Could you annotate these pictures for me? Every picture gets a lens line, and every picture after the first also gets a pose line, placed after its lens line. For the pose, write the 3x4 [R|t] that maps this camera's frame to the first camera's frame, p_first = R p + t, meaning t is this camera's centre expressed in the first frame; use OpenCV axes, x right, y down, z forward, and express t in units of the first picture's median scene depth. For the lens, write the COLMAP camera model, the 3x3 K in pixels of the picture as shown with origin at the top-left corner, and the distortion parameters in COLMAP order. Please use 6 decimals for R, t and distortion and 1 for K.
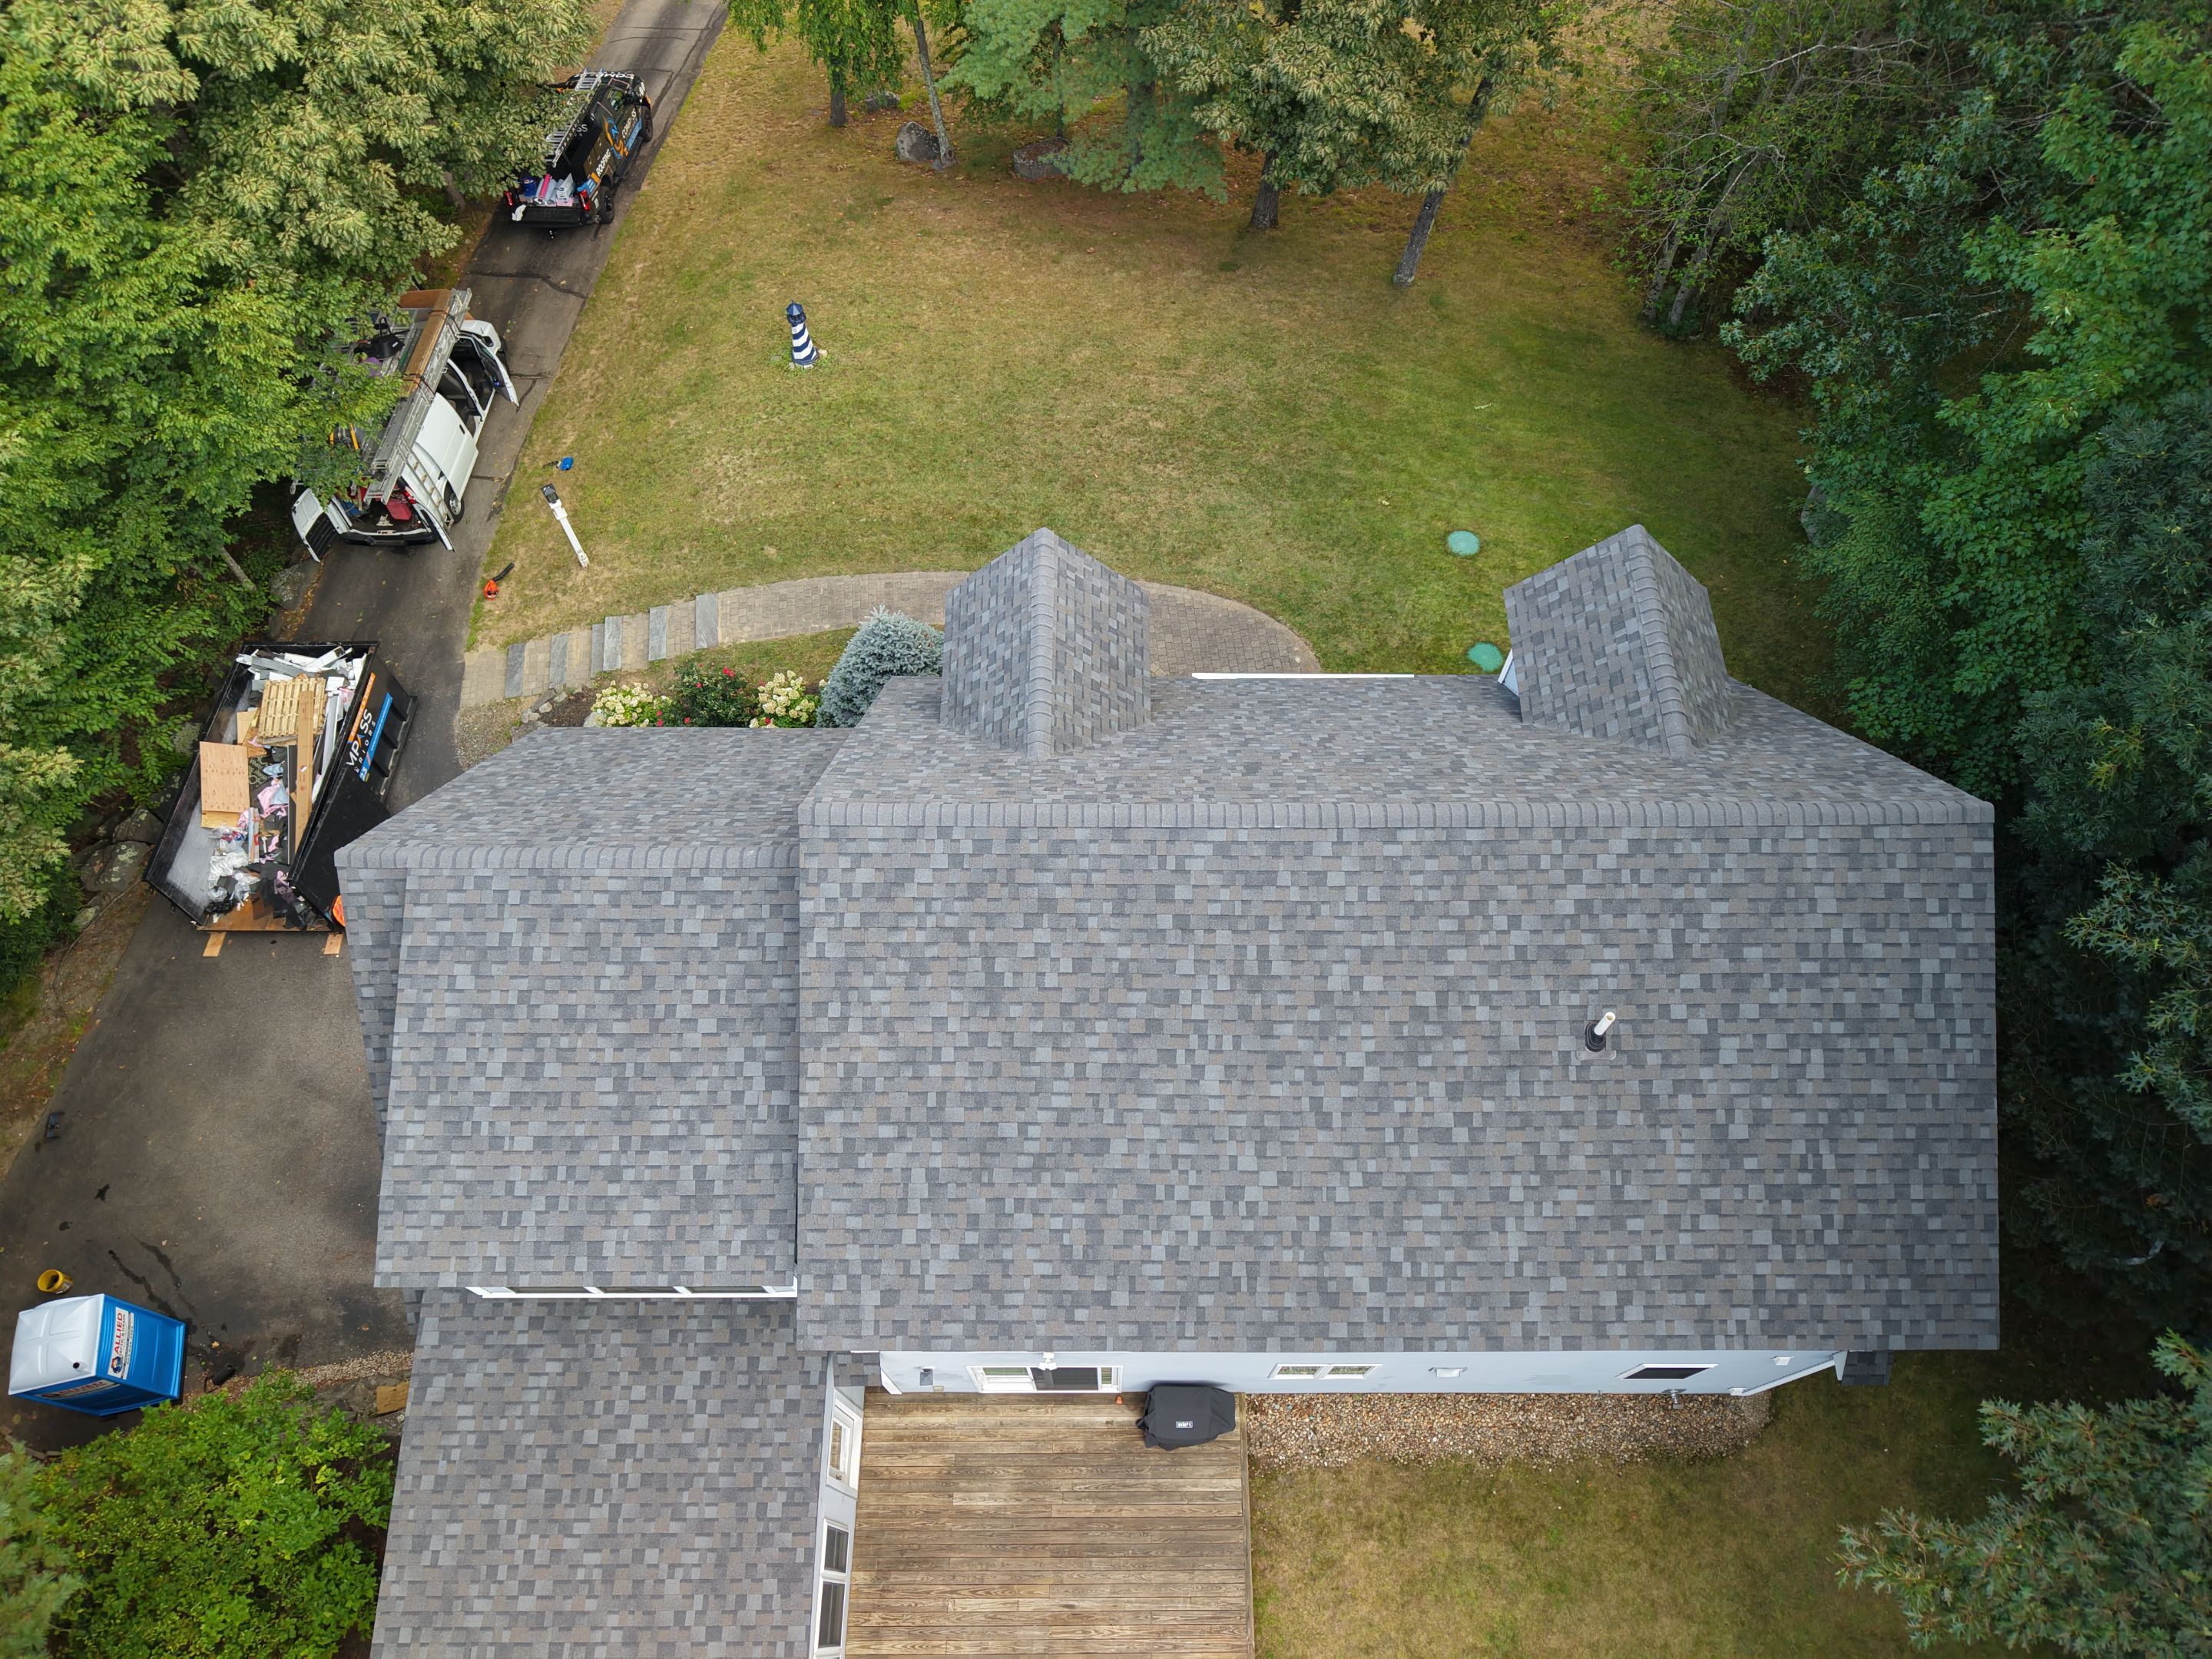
lens RADIAL K [[1478.6, 0, 1106.0], [0, 1478.6, 829.5], [0, 0, 1]] dist [0.050682, -0.050191]
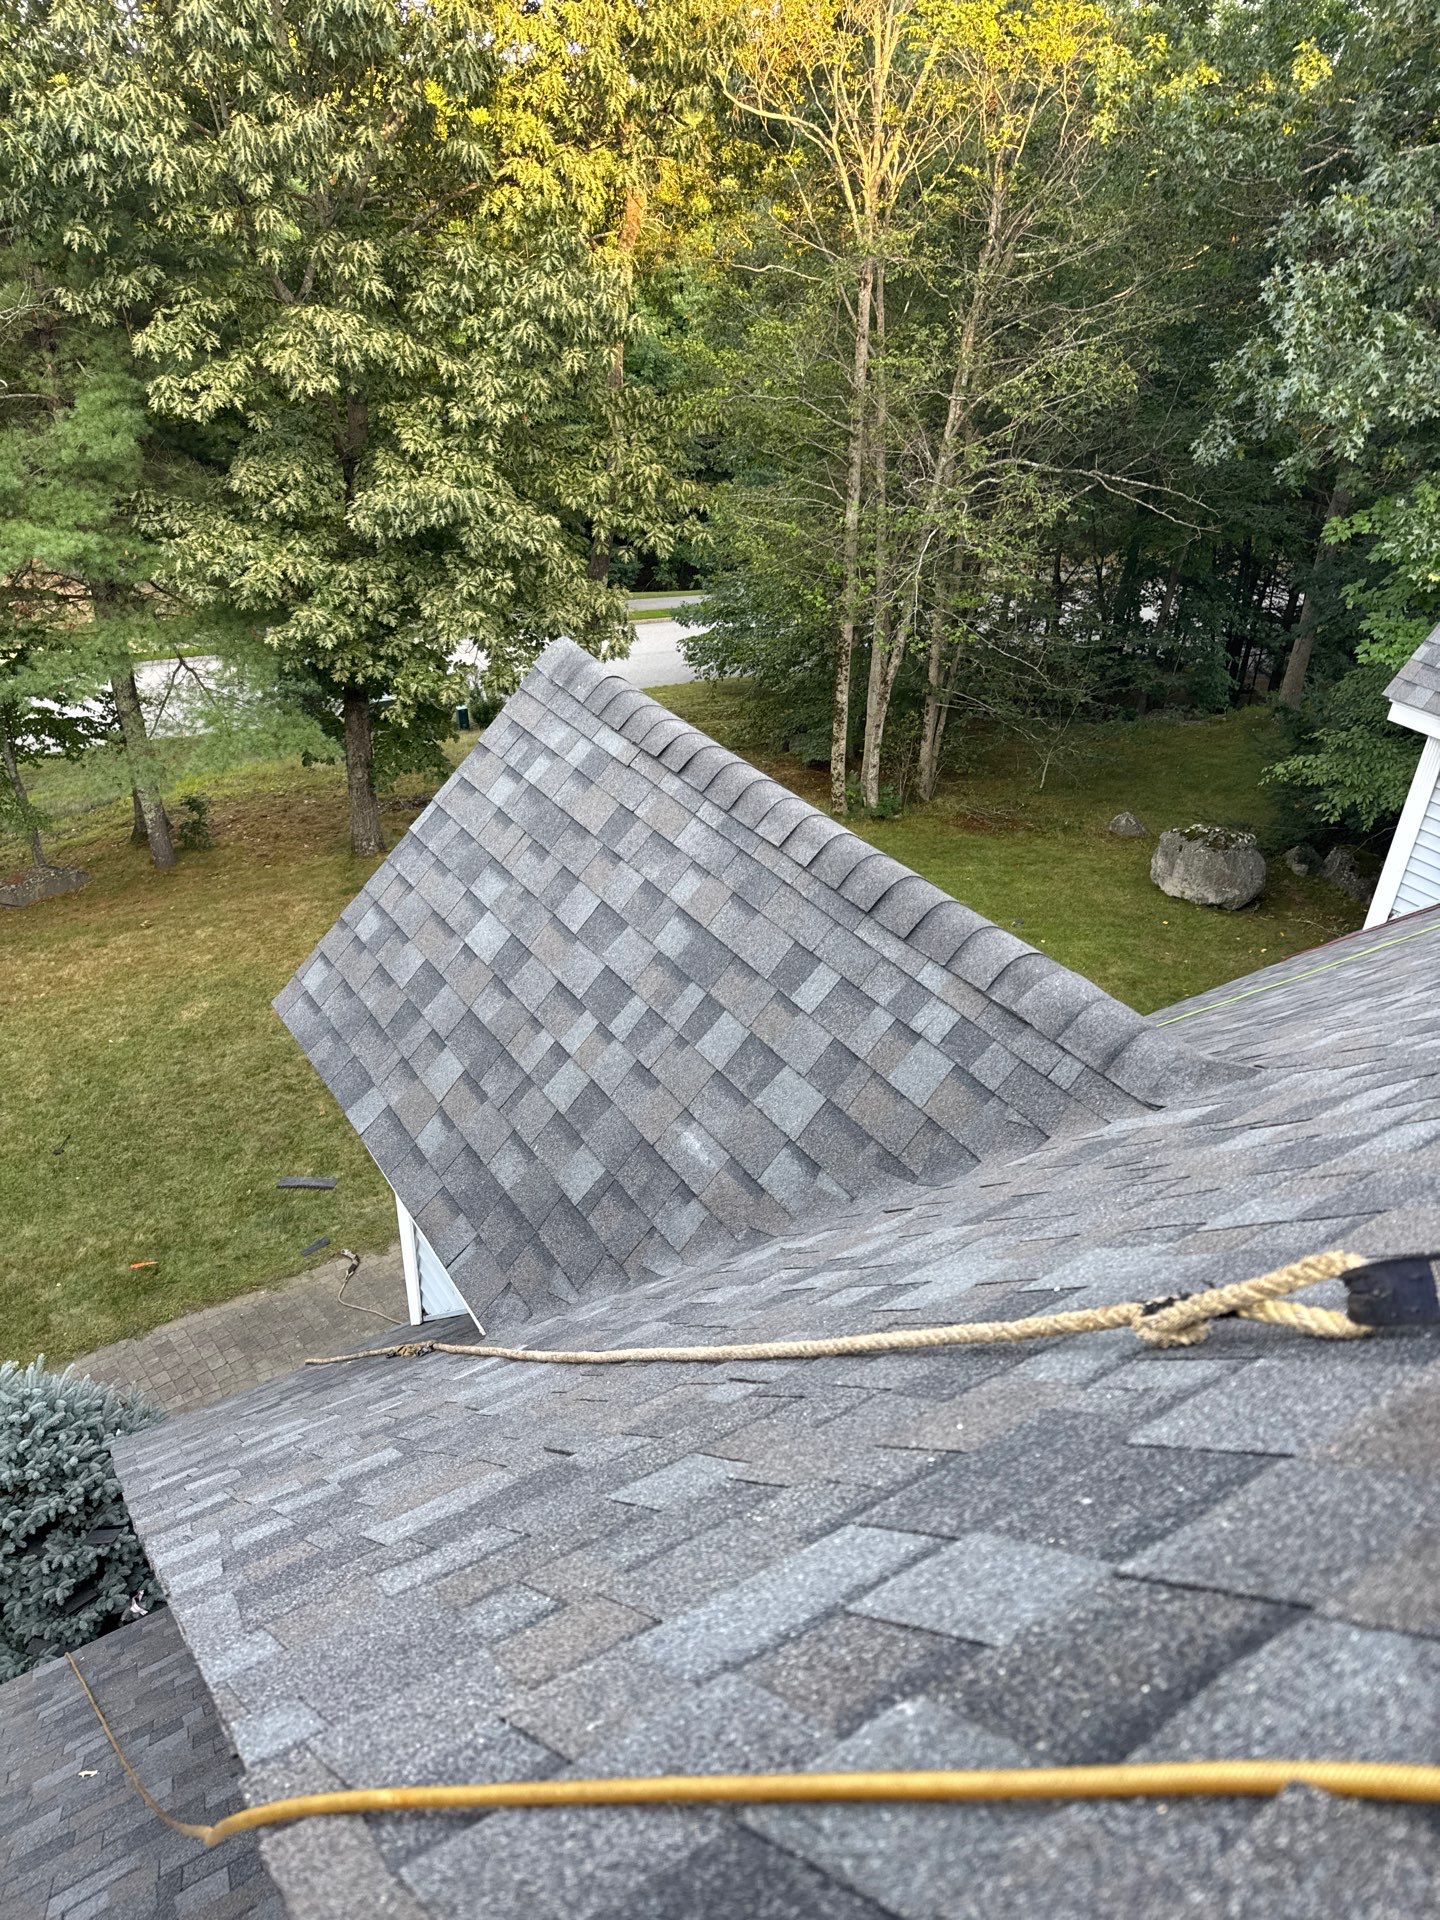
lens RADIAL K [[1348.5, 0, 700.4], [0, 1348.5, 959.2], [0, 0, 1]] dist [0.080998, -0.084343]
pose [[0.847618, -0.263716, 0.460432, -0.115448], [0.456937, 0.803889, -0.380751, -0.016433], [-0.269727, 0.533120, 0.801892, 0.544771]]
